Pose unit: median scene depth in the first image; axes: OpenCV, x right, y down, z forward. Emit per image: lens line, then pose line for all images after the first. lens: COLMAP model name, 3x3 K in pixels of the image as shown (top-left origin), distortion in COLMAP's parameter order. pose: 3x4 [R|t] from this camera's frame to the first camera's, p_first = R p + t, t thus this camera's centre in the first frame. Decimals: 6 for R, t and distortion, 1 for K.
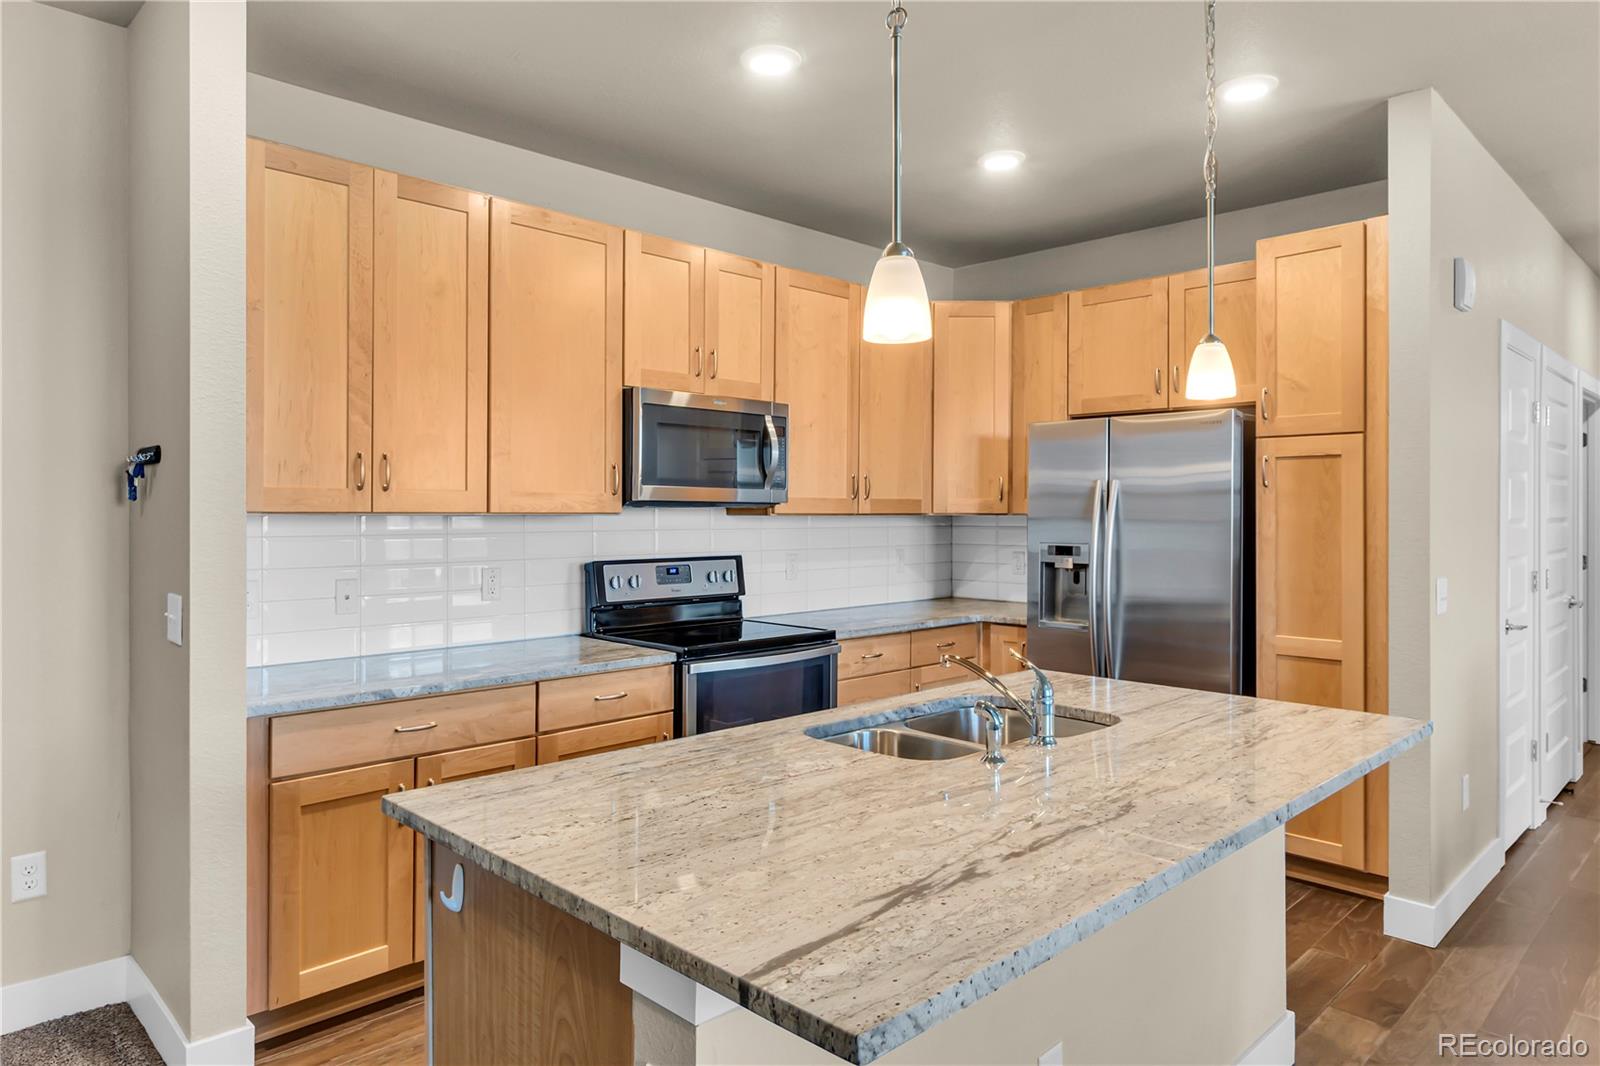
lens RADIAL K [[996.3, 0, 796.1], [0, 996.3, 530.7], [0, 0, 1]] dist [-0.003048, -0.000279]
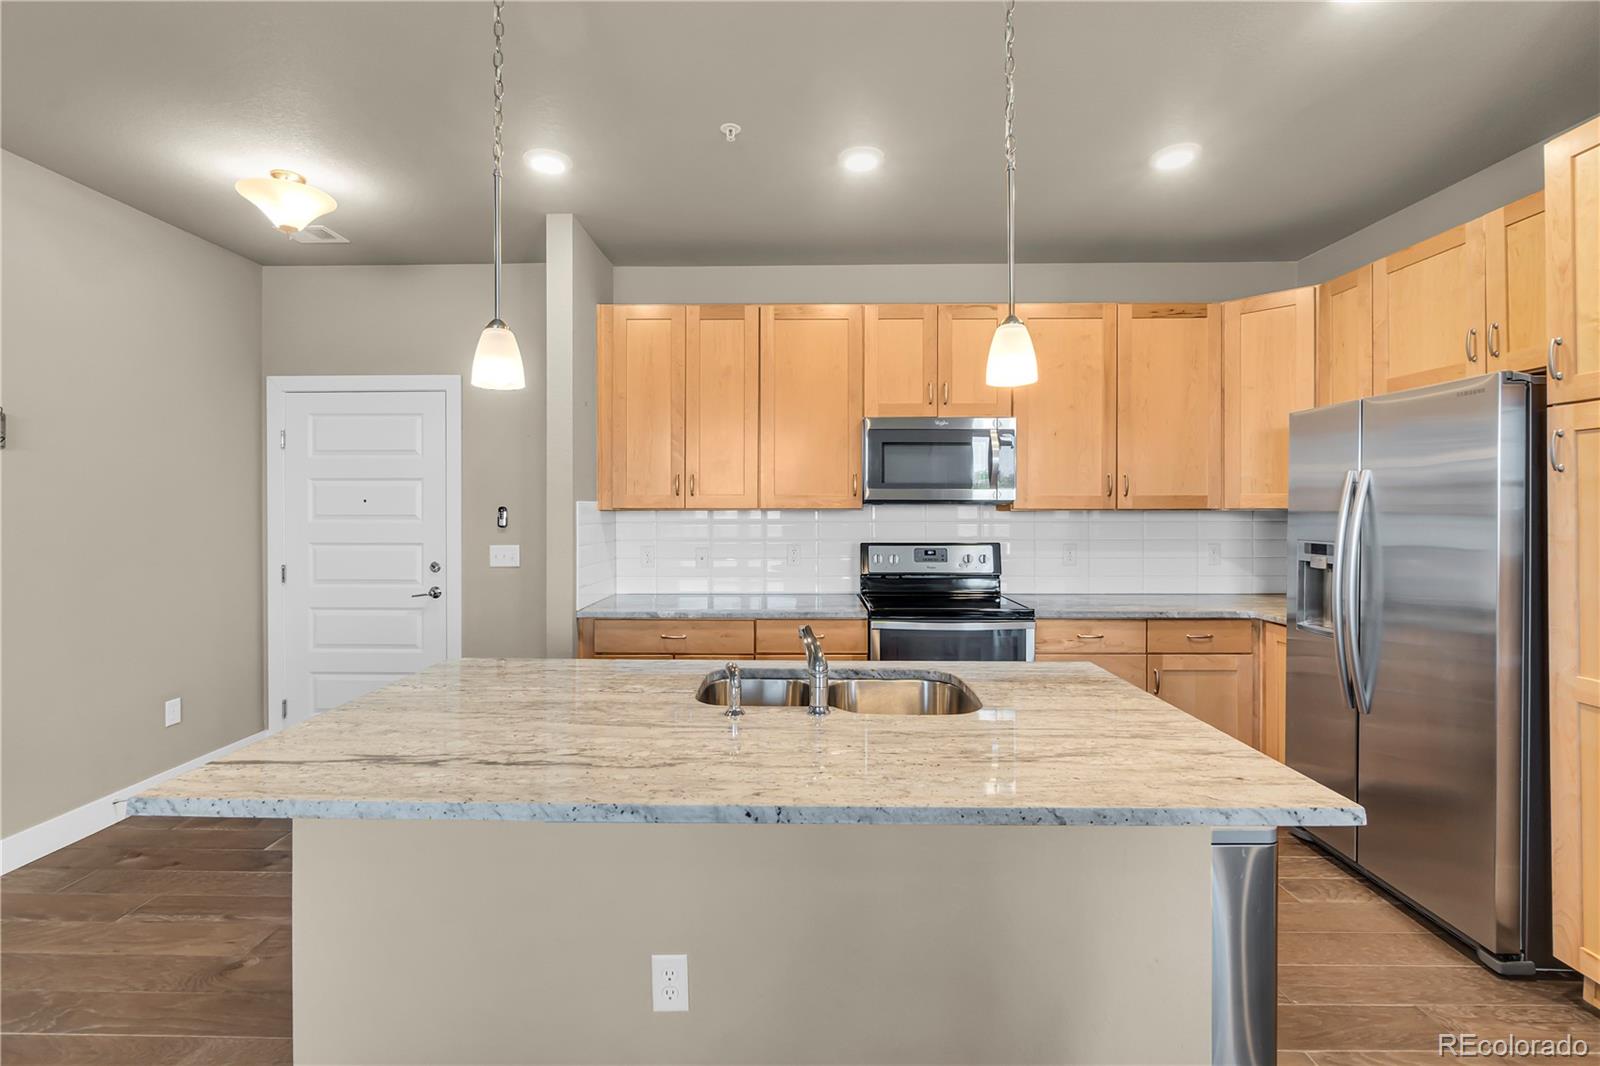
lens RADIAL K [[700.9, 0, 802.1], [0, 700.9, 517.7], [0, 0, 1]] dist [-0.004975, 0.003407]
pose [[0.700718, 0.007232, -0.713401, 0.468259], [-0.010959, 0.999940, -0.000628, -0.003702], [0.713354, 0.008258, 0.700756, 0.251025]]
